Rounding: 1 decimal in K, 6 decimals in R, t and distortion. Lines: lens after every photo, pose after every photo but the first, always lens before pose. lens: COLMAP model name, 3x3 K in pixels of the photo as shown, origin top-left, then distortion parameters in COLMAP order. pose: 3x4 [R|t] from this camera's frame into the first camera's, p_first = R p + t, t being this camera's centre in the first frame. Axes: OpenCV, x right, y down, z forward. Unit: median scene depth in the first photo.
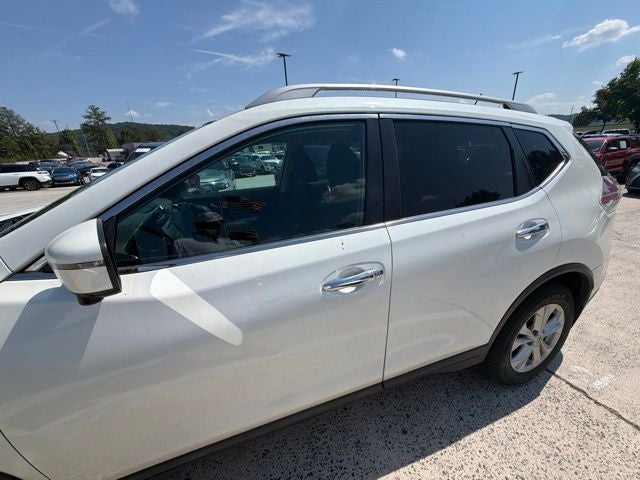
lens RADIAL K [[256.7, 0, 319.8], [0, 256.7, 239.0], [0, 0, 1]] dist [-0.000286, -0.000281]
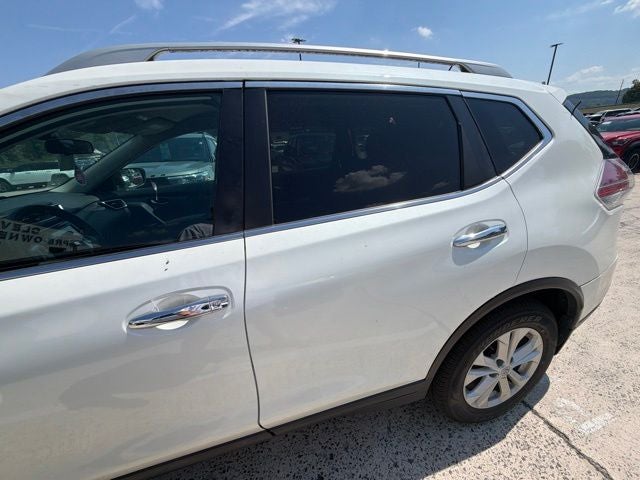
lens RADIAL K [[256.3, 0, 320.0], [0, 256.3, 240.0], [0, 0, 1]] dist [-0.000684, -0.000295]
pose [[0.996739, 0.000125, -0.080691, 0.344195], [0.003242, 0.999130, 0.041587, -0.044187], [0.080626, -0.041713, 0.995871, 0.182695]]
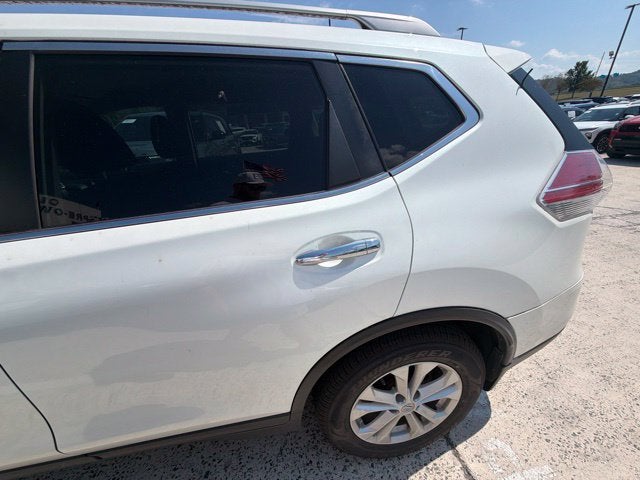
lens RADIAL K [[256.3, 0, 320.0], [0, 256.3, 240.0], [0, 0, 1]] dist [-0.000684, -0.000295]
pose [[0.982959, 0.058332, -0.174323, 0.710186], [-0.038828, 0.992805, 0.113273, -0.098363], [0.179676, -0.104574, 0.978152, 0.355730]]
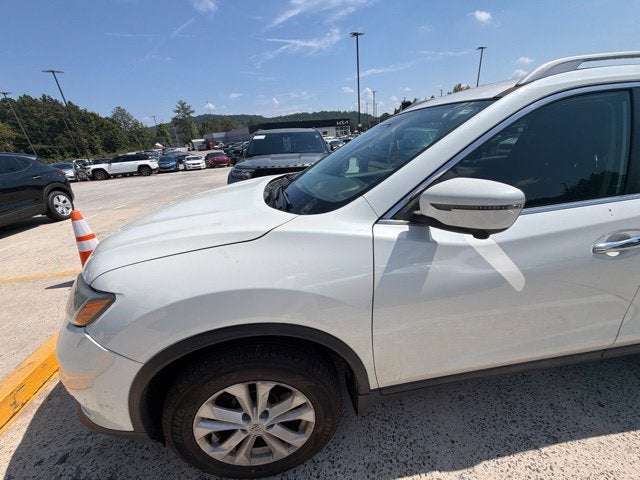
lens RADIAL K [[256.3, 0, 320.0], [0, 256.3, 240.0], [0, 0, 1]] dist [-0.000684, -0.000295]
pose [[0.974877, 0.053071, -0.216328, -0.495551], [-0.040878, 0.997333, 0.060457, 0.073749], [0.218960, -0.050095, 0.974447, -0.171875]]
